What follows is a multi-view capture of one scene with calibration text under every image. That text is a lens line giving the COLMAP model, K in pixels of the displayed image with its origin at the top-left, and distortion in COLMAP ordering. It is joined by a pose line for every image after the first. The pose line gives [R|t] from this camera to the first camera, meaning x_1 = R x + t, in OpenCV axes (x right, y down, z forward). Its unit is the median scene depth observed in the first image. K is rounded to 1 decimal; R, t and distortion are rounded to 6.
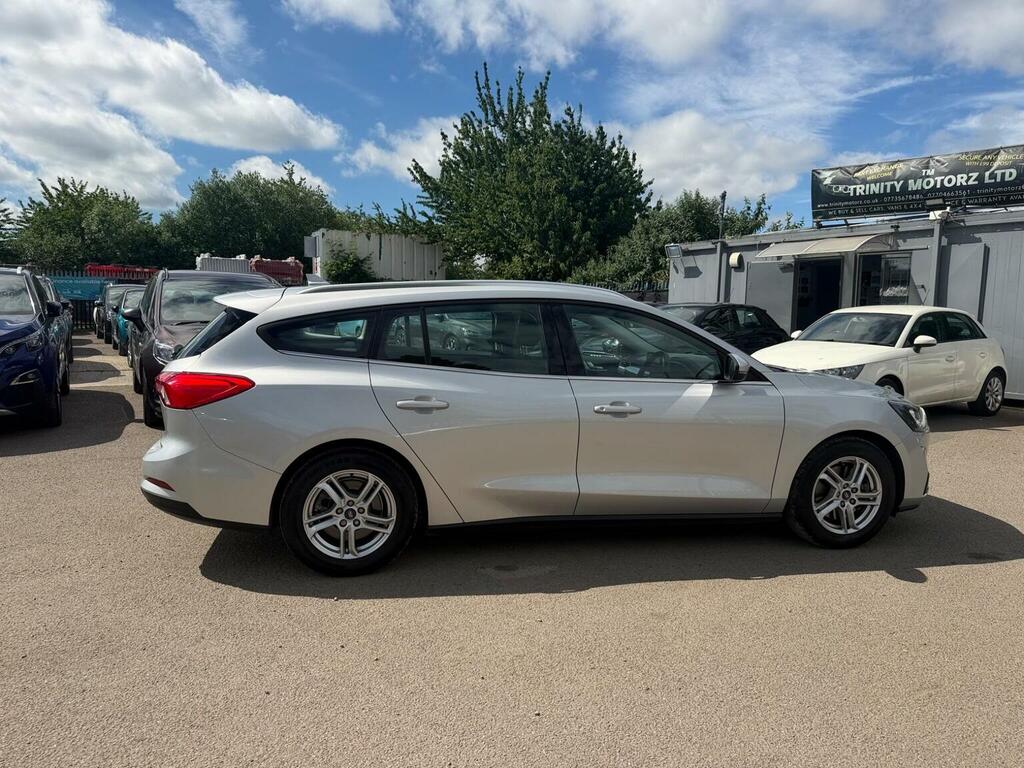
lens RADIAL K [[680.2, 0, 522.6], [0, 680.2, 384.3], [0, 0, 1]] dist [0.090426, -0.122098]
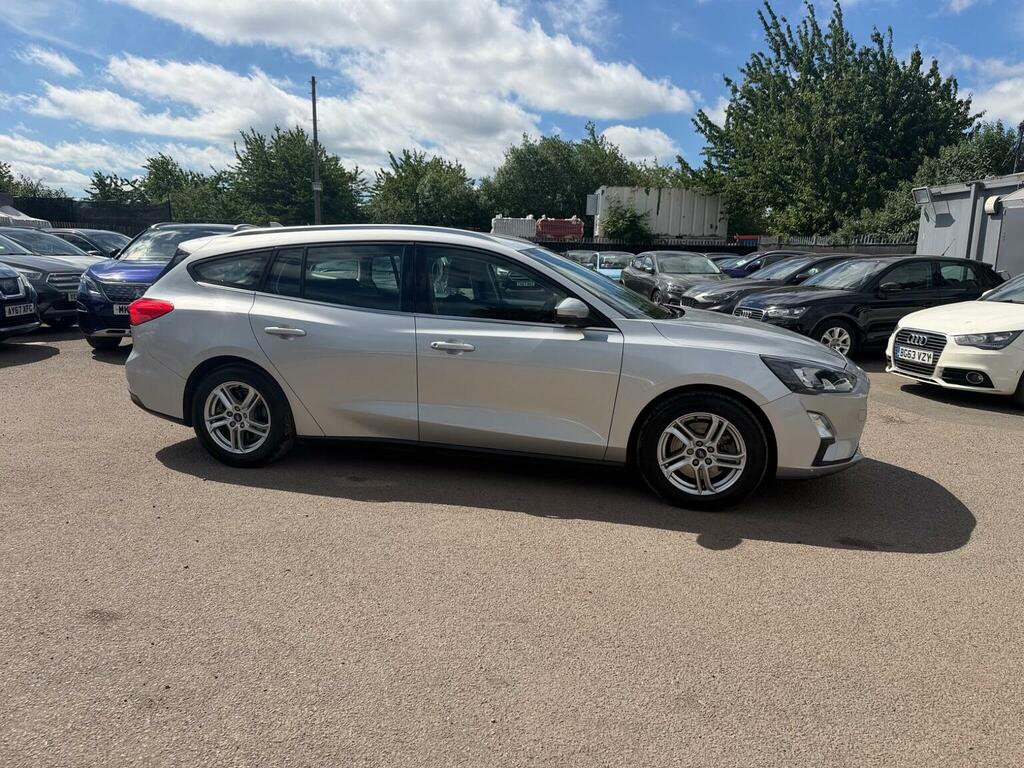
lens RADIAL K [[680.2, 0, 522.6], [0, 680.2, 384.3], [0, 0, 1]] dist [0.090426, -0.122098]
pose [[0.918712, 0.075607, -0.387624, 0.129733], [-0.051762, 0.996089, 0.071608, 0.002761], [0.391522, -0.045723, 0.919032, 0.012246]]
